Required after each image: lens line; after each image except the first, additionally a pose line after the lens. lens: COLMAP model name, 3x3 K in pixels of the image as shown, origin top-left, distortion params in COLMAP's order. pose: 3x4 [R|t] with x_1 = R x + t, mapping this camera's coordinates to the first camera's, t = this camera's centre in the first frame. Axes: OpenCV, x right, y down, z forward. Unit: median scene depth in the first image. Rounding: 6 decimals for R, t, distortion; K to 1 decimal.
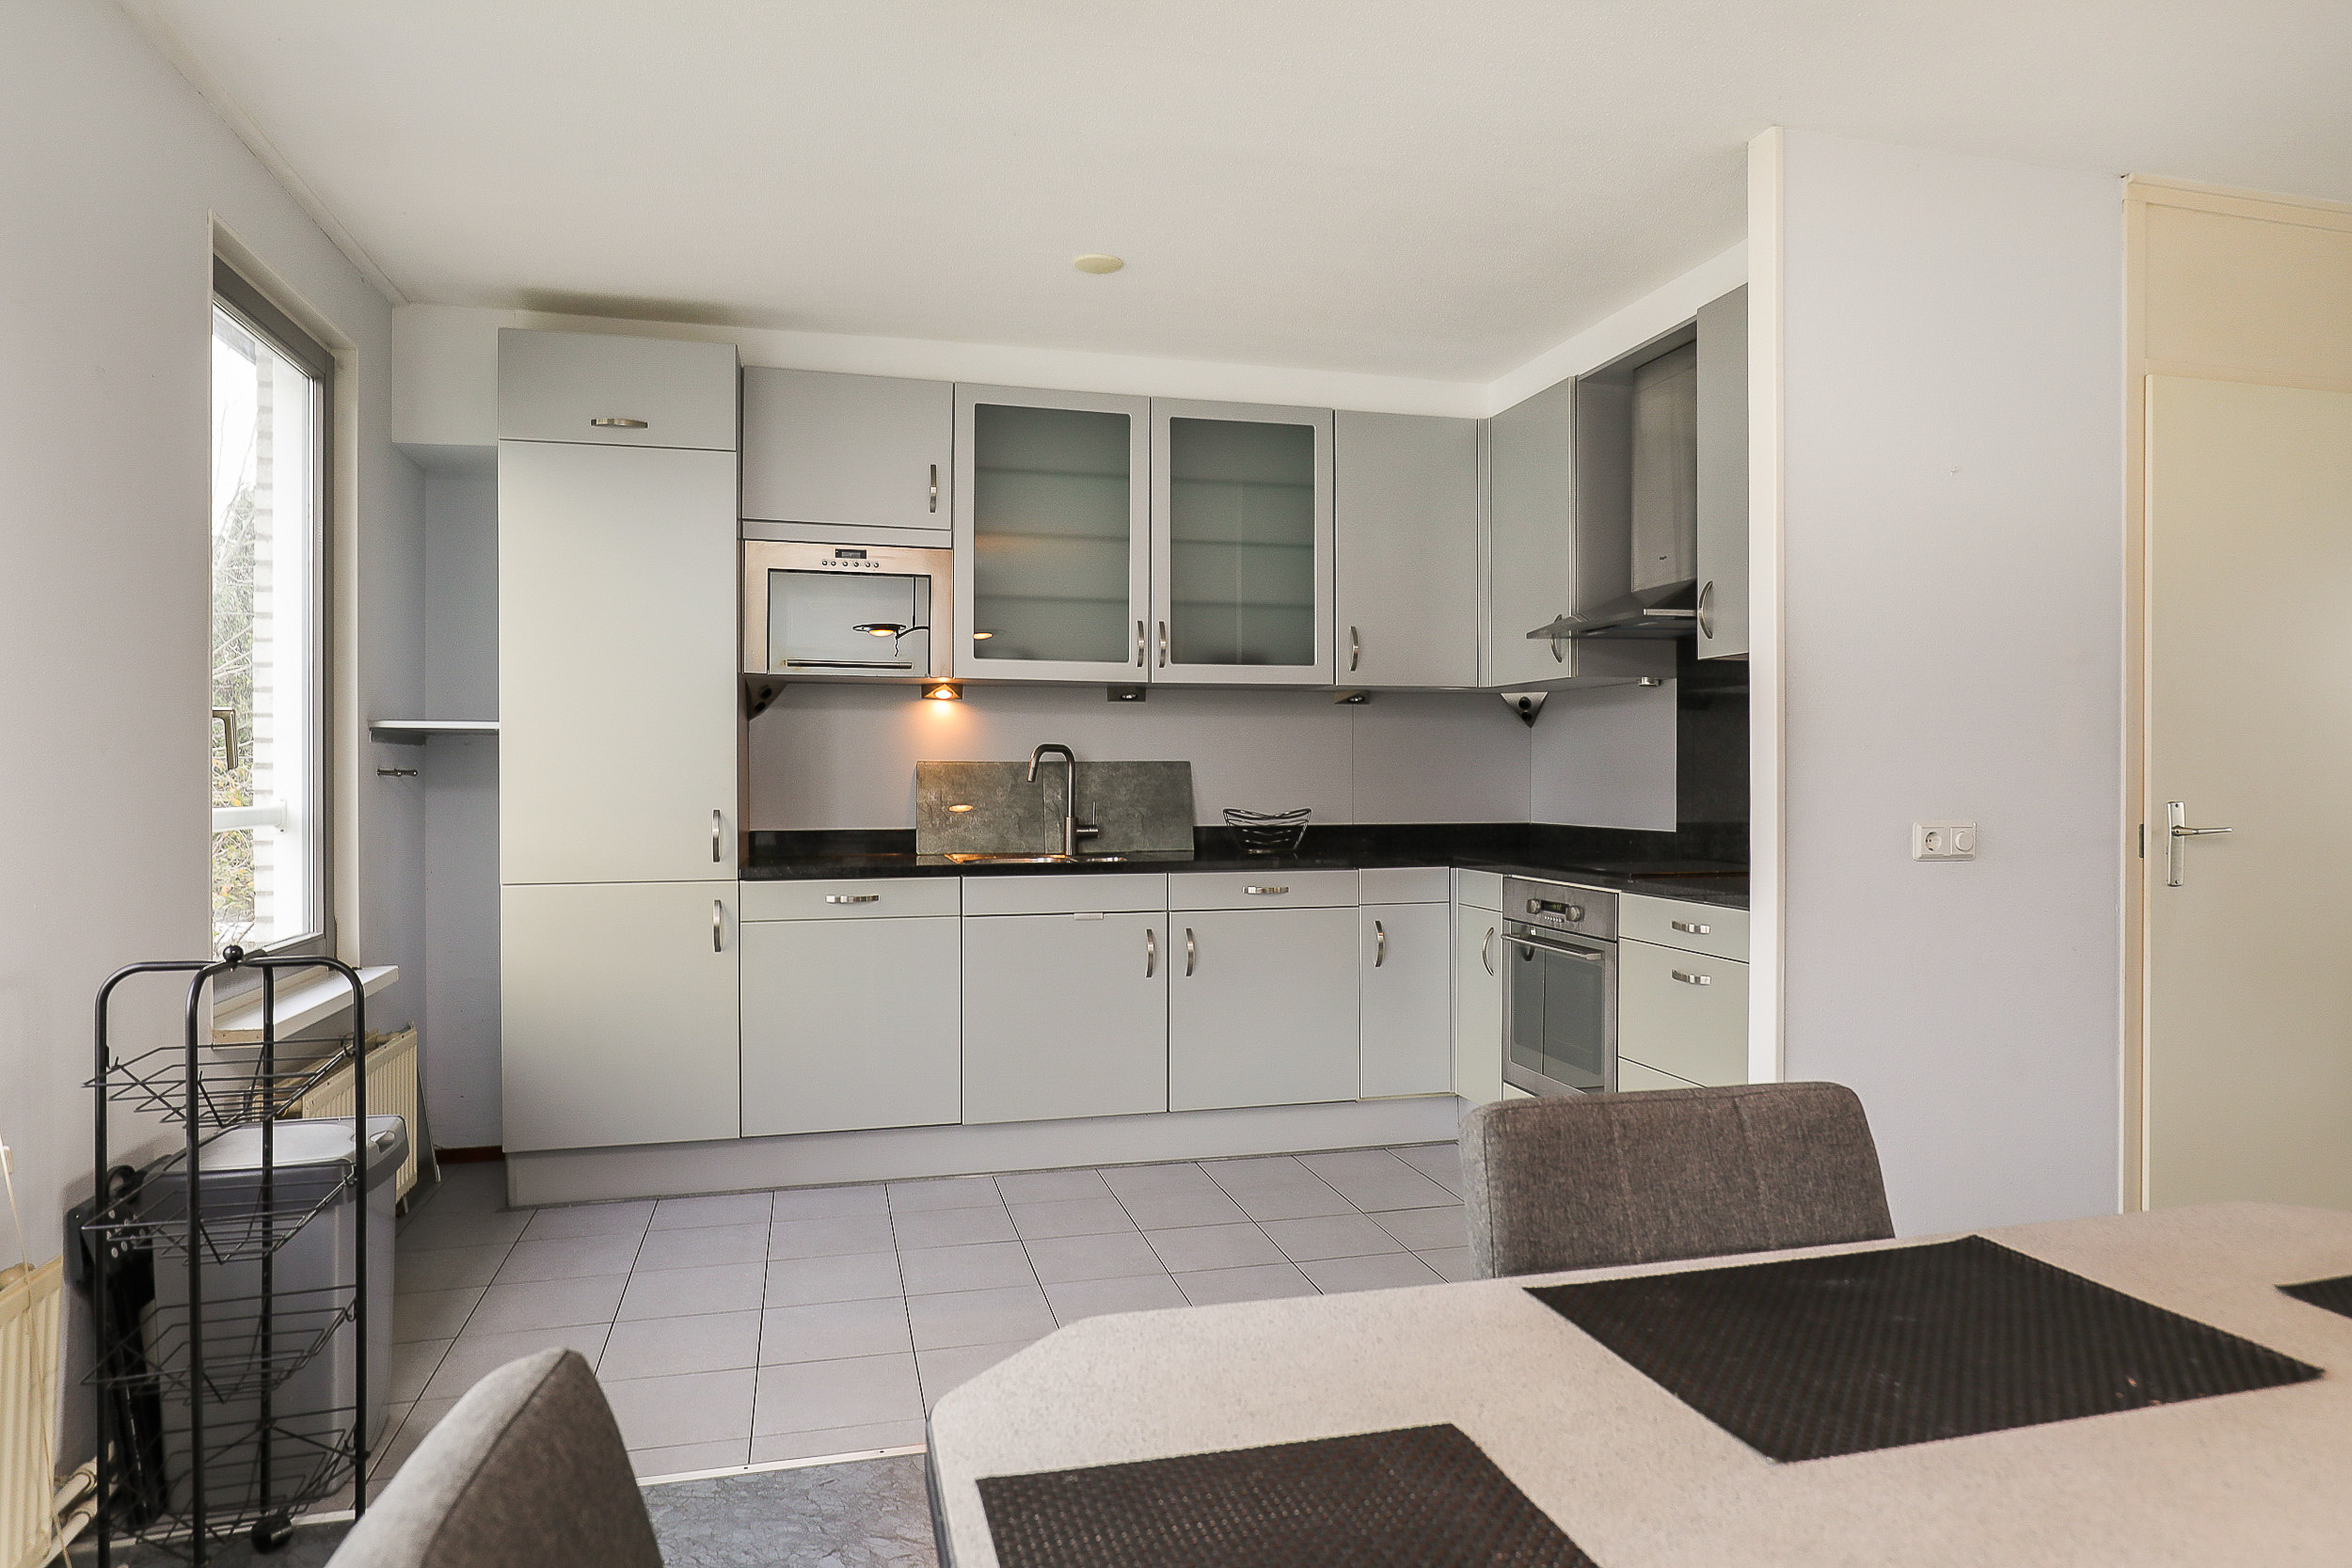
lens RADIAL K [[1401.3, 0, 1178.4], [0, 1401.3, 810.5], [0, 0, 1]] dist [-0.008932, 0.000396]
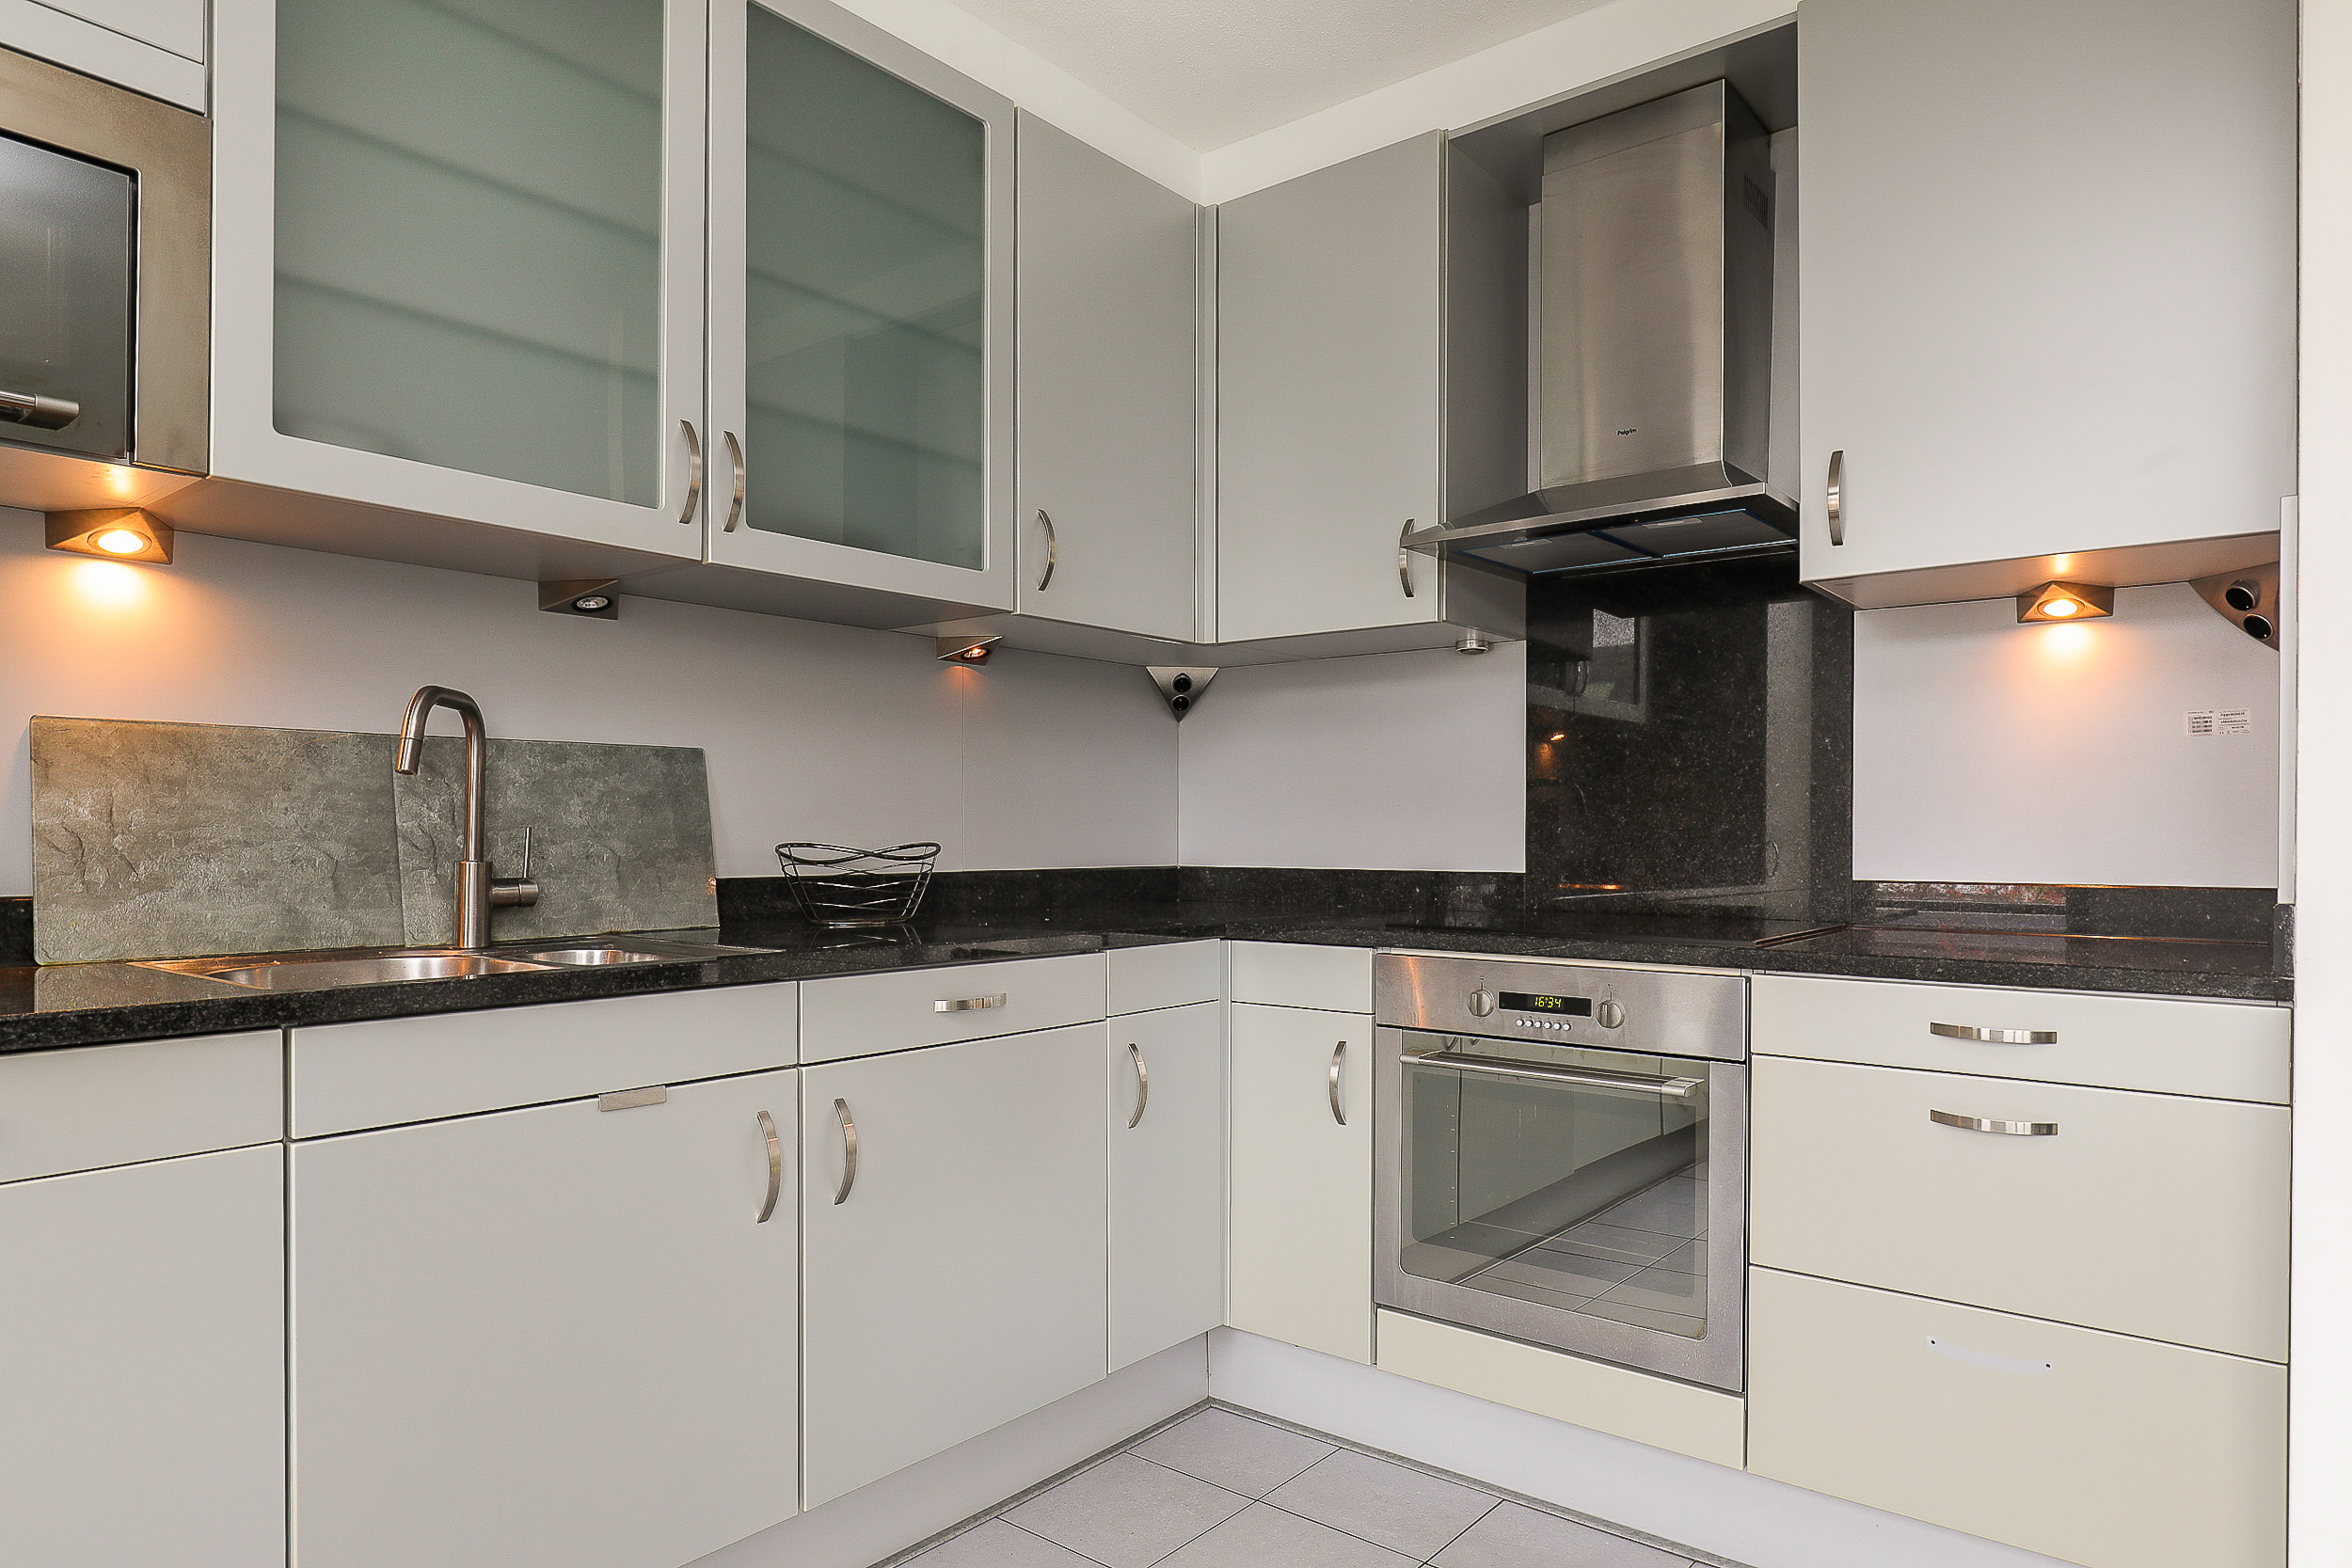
lens RADIAL K [[1400.0, 0, 1179.6], [0, 1400.0, 851.1], [0, 0, 1]] dist [-0.022011, 0.000064]
pose [[0.807047, -0.005866, 0.590458, -0.157281], [0.012663, 0.999893, -0.007374, 0.007685], [-0.590351, 0.013428, 0.807035, 0.524156]]
